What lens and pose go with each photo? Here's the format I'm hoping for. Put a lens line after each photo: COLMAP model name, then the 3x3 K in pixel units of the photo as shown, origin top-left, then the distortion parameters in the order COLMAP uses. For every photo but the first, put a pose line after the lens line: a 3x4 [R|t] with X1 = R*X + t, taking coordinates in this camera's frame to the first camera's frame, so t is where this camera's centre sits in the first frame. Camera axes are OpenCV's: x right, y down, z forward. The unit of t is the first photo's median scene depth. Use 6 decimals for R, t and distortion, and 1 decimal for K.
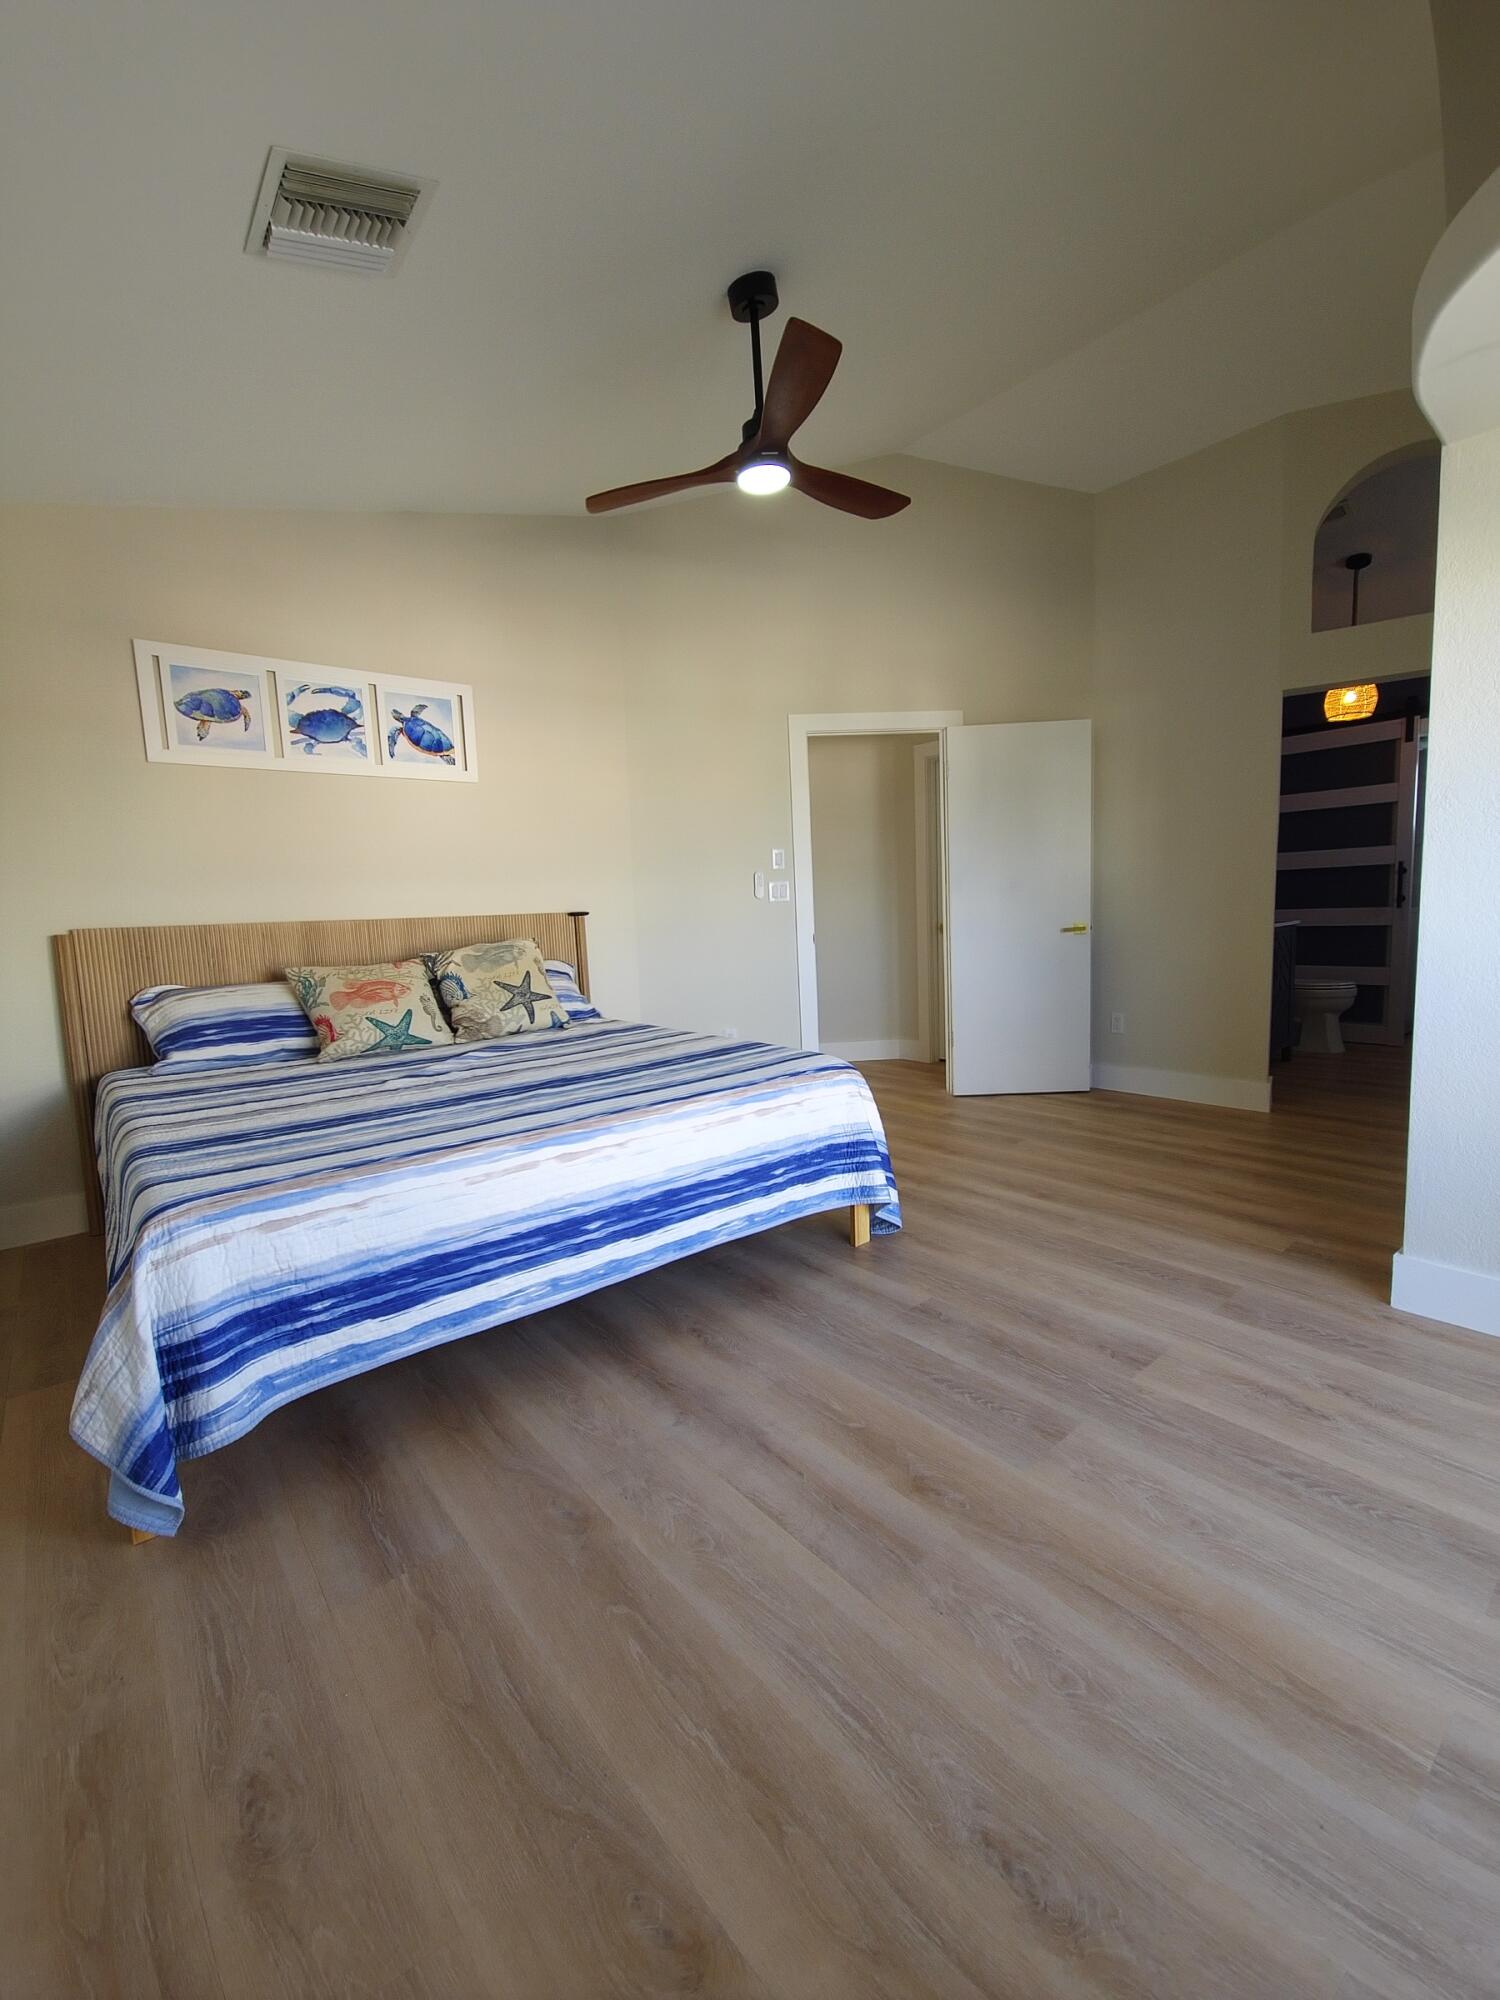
lens RADIAL K [[823.7, 0, 754.9], [0, 823.7, 1003.0], [0, 0, 1]] dist [0.000525, -0.000007]
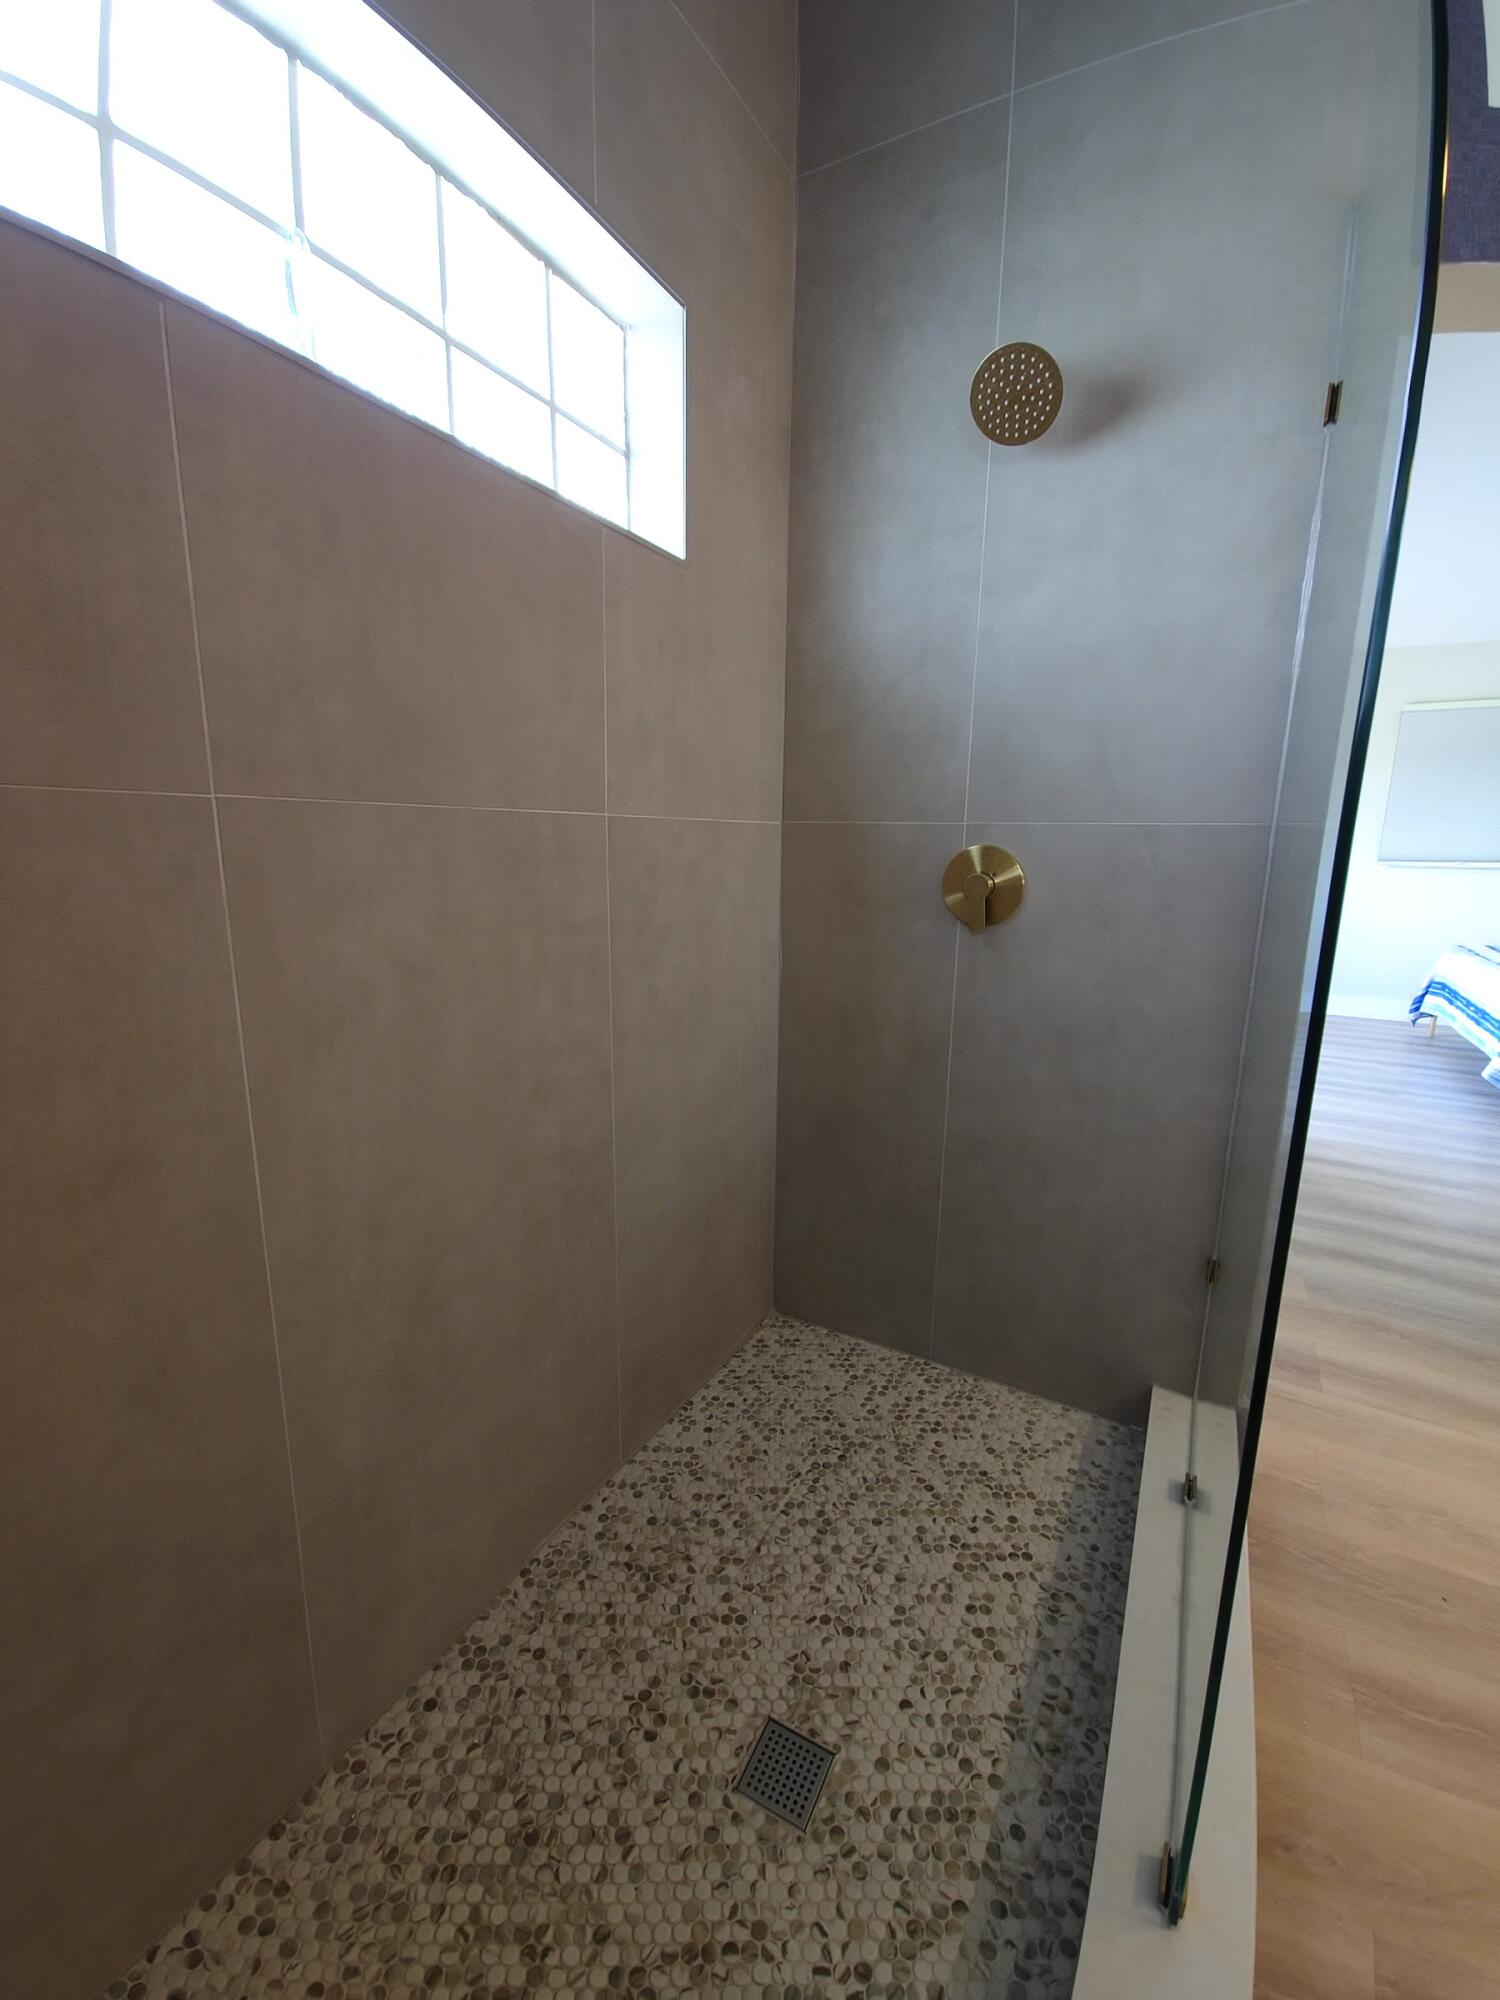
lens RADIAL K [[820.8, 0, 746.9], [0, 820.8, 1004.1], [0, 0, 1]] dist [0.001325, -0.000249]
pose [[-0.935386, 0.096662, -0.340162, 1.486738], [-0.016973, 0.948536, 0.316214, -0.252302], [0.353222, 0.301555, -0.885607, 1.423069]]
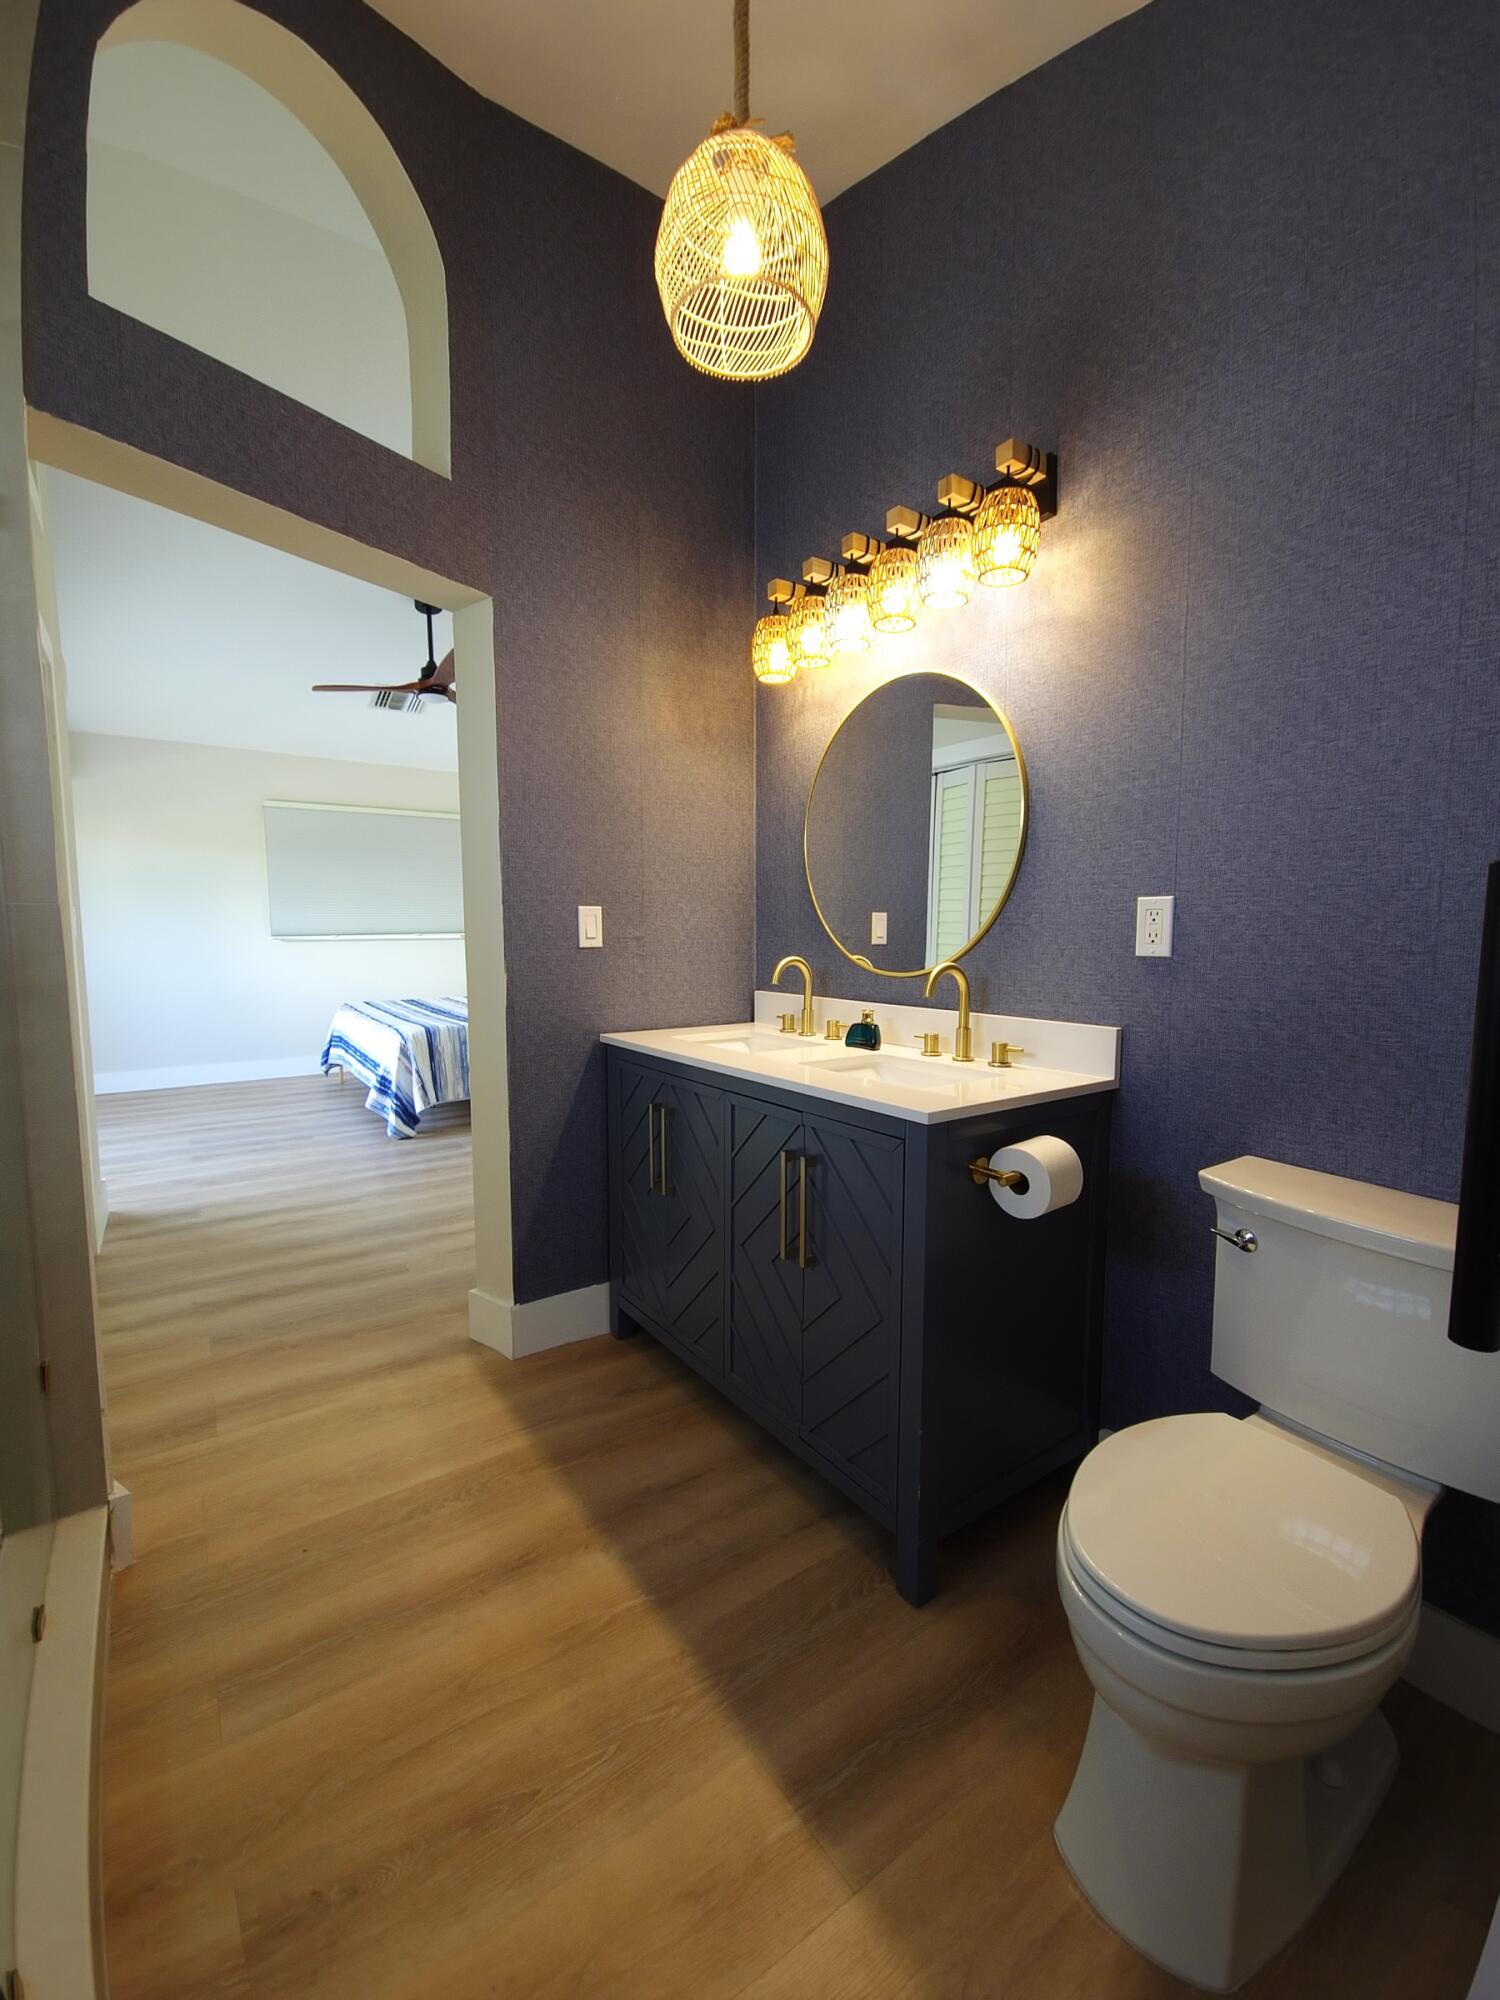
lens RADIAL K [[823.7, 0, 754.9], [0, 823.7, 1003.0], [0, 0, 1]] dist [0.000525, -0.000007]
pose [[-0.077124, 0.134171, -0.987952, 1.466502], [-0.113999, 0.983218, 0.142428, -0.264067], [0.990483, 0.123610, -0.060535, 1.525908]]
